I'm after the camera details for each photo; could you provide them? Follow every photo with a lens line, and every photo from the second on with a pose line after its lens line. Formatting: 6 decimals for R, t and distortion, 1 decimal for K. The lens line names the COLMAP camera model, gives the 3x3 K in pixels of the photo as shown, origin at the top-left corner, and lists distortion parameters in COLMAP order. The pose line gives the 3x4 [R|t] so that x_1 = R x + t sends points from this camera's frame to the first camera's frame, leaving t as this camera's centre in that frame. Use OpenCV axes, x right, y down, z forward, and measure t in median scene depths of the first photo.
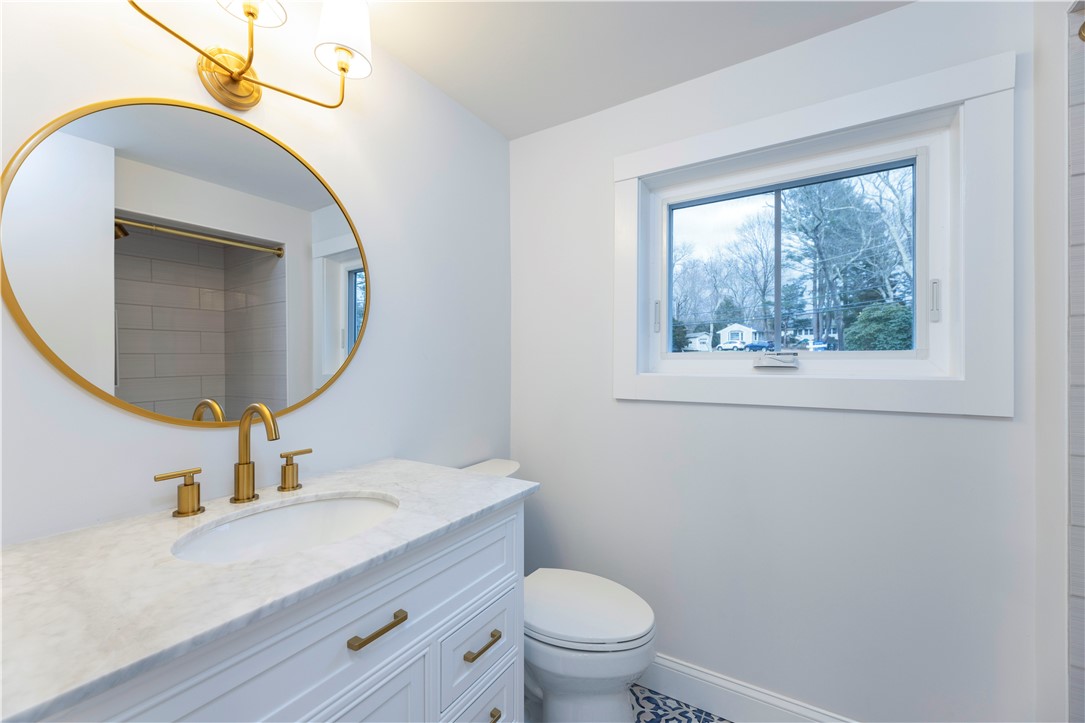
lens RADIAL K [[437.0, 0, 543.6], [0, 437.0, 364.6], [0, 0, 1]] dist [-0.000422, -0.000409]
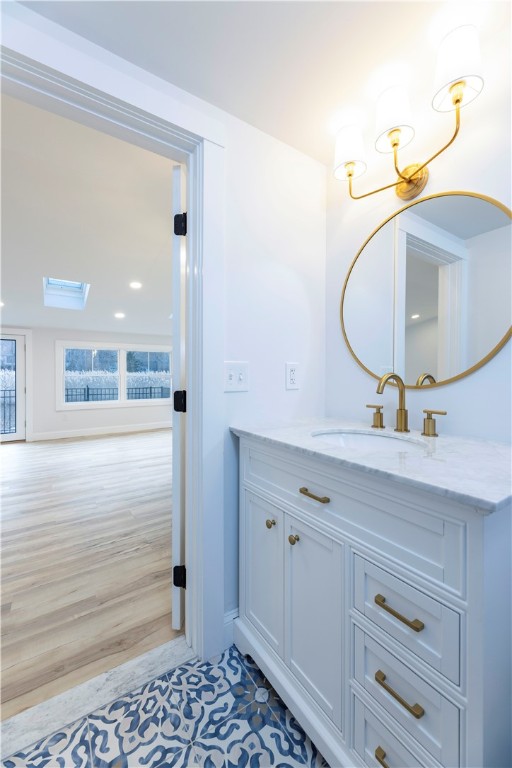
lens RADIAL K [[309.3, 0, 252.1], [0, 309.3, 376.2], [0, 0, 1]] dist [-0.000422, -0.000409]
pose [[-0.421108, 0.007111, -0.906983, 0.655644], [-0.004438, 0.999941, 0.009901, 0.089020], [0.907000, 0.008194, -0.421052, 0.992914]]
